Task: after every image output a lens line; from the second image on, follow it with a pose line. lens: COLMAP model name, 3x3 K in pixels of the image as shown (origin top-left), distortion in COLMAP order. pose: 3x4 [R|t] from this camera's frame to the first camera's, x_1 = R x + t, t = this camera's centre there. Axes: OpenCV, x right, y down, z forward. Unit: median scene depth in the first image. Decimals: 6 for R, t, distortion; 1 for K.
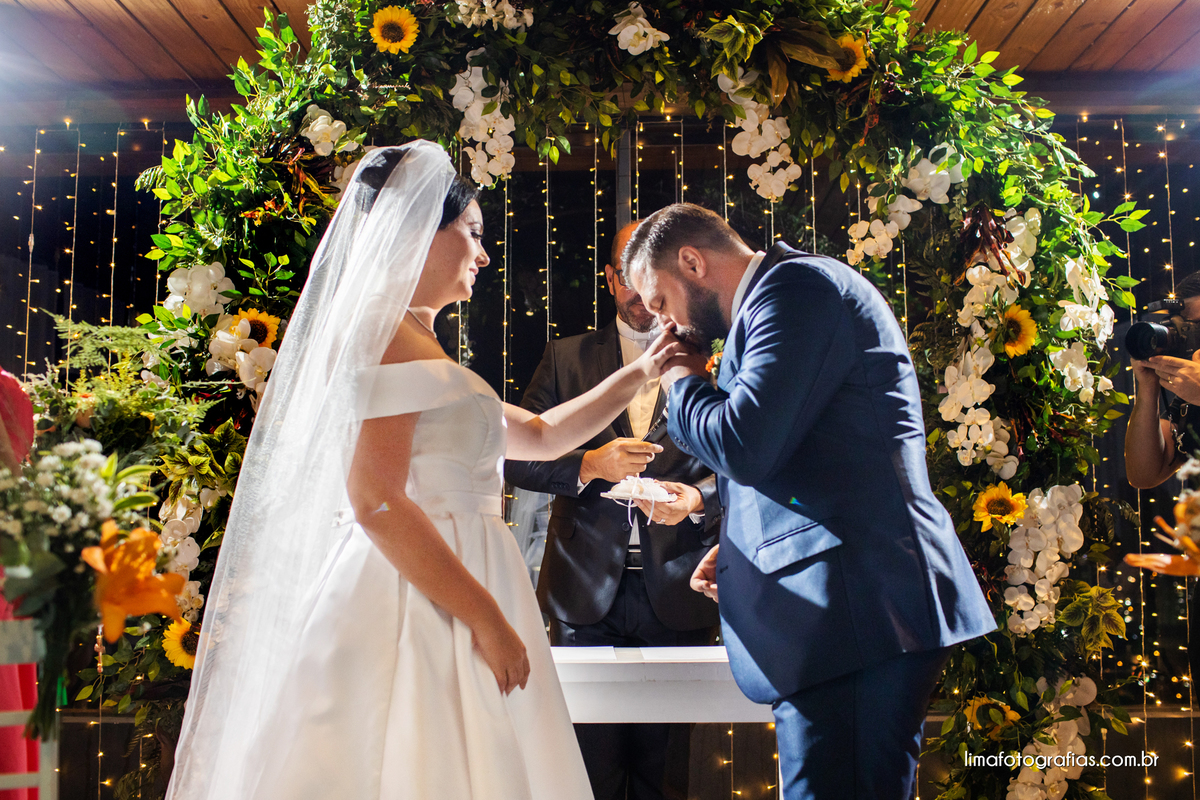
lens RADIAL K [[1120.0, 0, 604.7], [0, 1120.0, 403.3], [0, 0, 1]] dist [-0.064880, 0.008382]
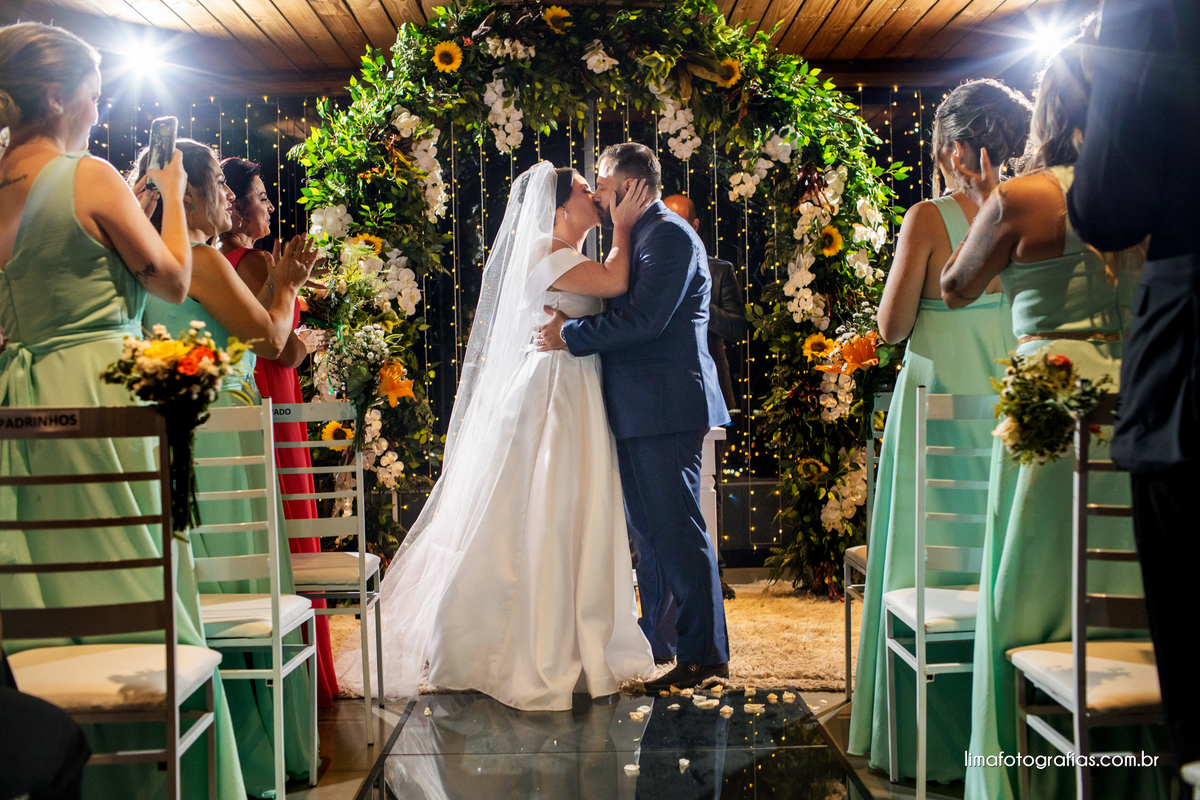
lens RADIAL K [[1044.5, 0, 590.2], [0, 1044.5, 365.6], [0, 0, 1]] dist [-0.068214, -0.000312]
pose [[0.999489, -0.016642, 0.027305, -0.031900], [0.013718, 0.994484, 0.103986, -0.046018], [-0.028885, -0.103558, 0.994204, -0.546535]]
